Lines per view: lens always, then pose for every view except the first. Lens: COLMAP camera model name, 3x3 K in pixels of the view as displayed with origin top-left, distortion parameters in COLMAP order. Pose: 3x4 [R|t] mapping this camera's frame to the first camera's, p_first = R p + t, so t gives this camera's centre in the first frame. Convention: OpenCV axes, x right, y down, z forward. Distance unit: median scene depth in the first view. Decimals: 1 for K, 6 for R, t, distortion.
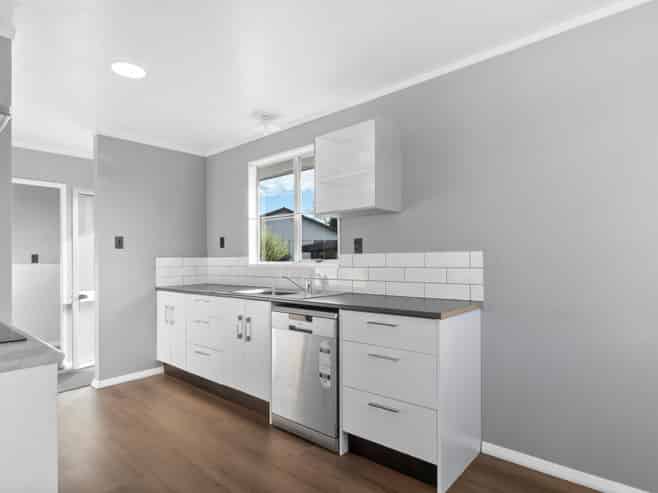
lens RADIAL K [[366.2, 0, 328.4], [0, 366.2, 249.1], [0, 0, 1]] dist [-0.000001, 0.000129]
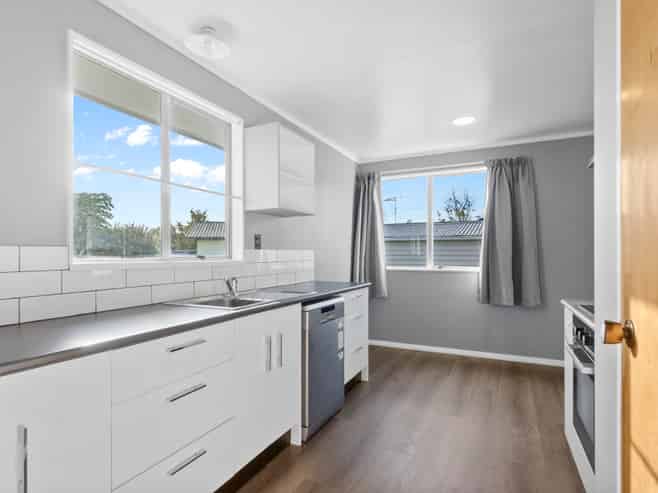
lens RADIAL K [[366.2, 0, 328.4], [0, 366.2, 249.1], [0, 0, 1]] dist [-0.000001, 0.000129]
pose [[-0.307053, 0.024278, 0.951383, -0.945623], [-0.021206, 0.999252, -0.032343, 0.040516], [-0.951456, -0.030106, -0.306308, 1.123451]]
